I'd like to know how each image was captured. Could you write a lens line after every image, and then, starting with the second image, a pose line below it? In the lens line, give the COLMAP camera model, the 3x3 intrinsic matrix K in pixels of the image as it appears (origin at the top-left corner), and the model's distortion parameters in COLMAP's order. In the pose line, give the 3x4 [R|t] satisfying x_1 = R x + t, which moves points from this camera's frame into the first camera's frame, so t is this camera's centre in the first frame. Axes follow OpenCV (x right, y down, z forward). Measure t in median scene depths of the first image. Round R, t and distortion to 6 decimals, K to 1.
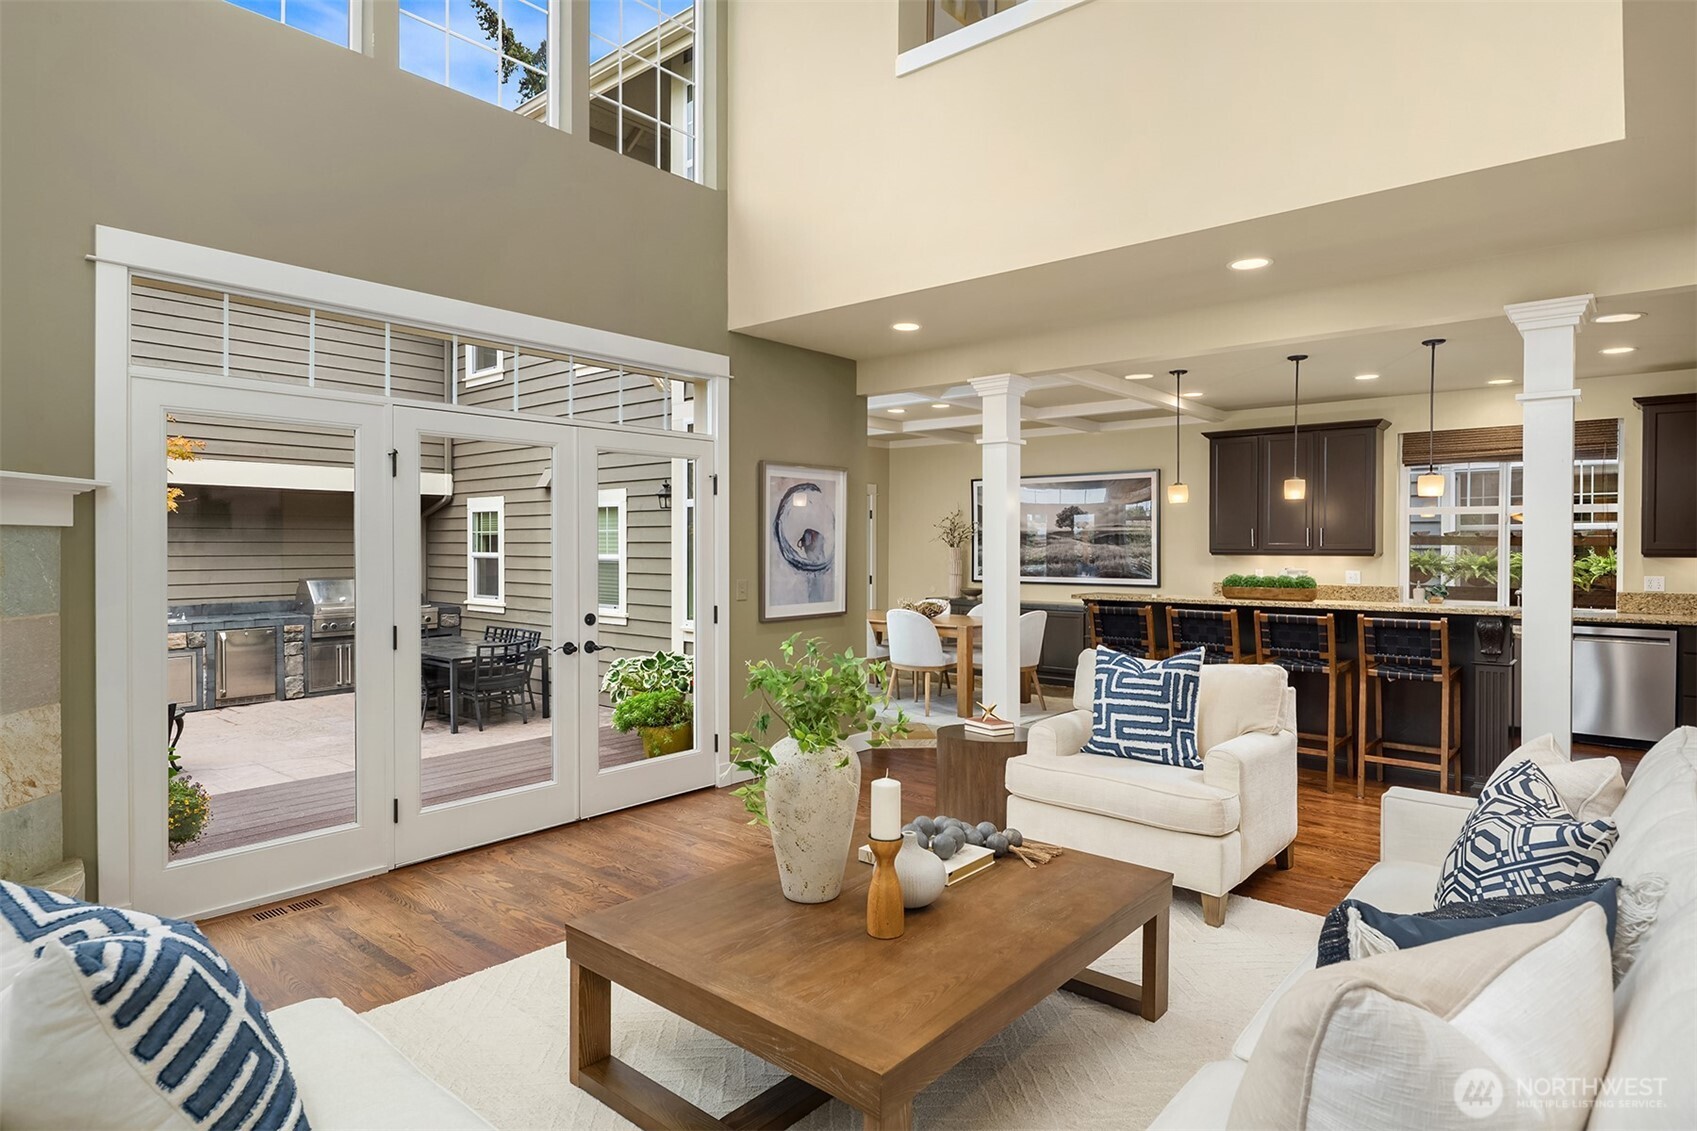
lens RADIAL K [[934.2, 0, 844.6], [0, 934.2, 546.7], [0, 0, 1]] dist [-0.001203, -0.000881]
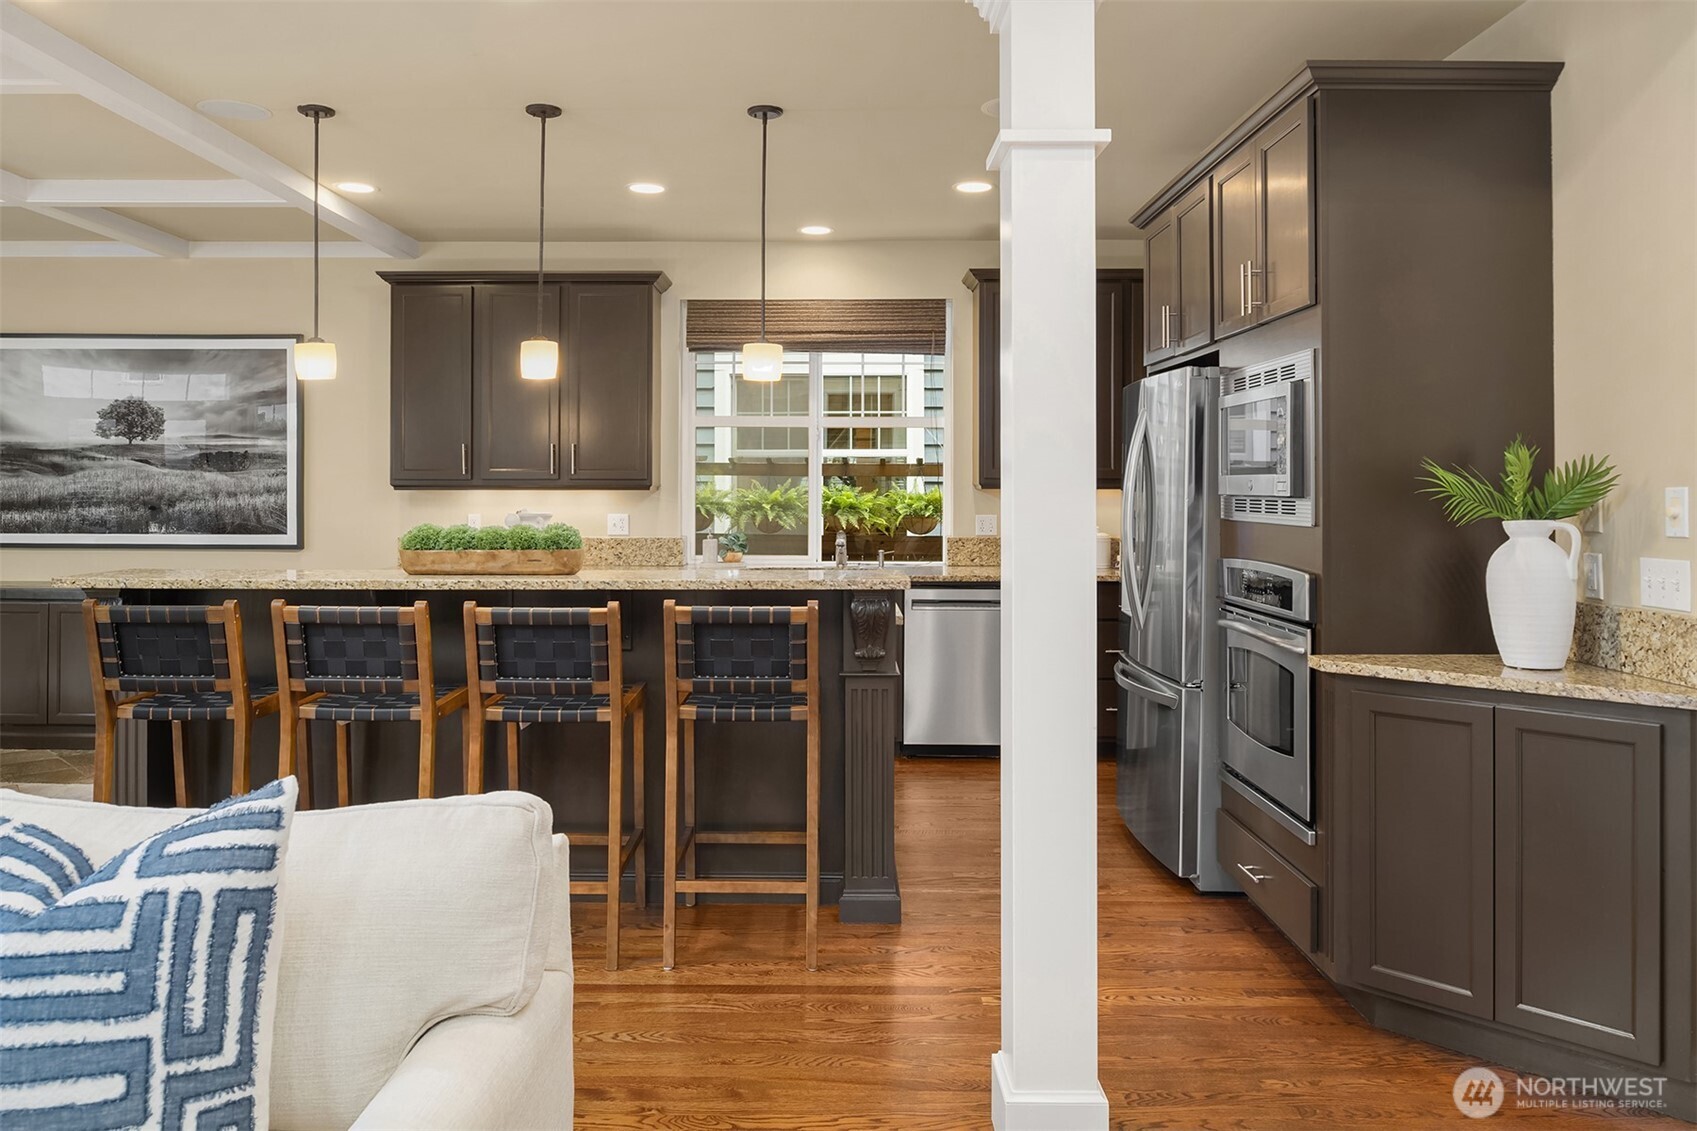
lens RADIAL K [[1215.5, 0, 846.6], [0, 1215.5, 479.4], [0, 0, 1]] dist [-0.006278, -0.000926]
pose [[0.754990, 0.004495, 0.655721, 0.191766], [-0.000691, 0.999981, -0.006060, 0.011521], [-0.655736, 0.004122, 0.754979, 0.432428]]
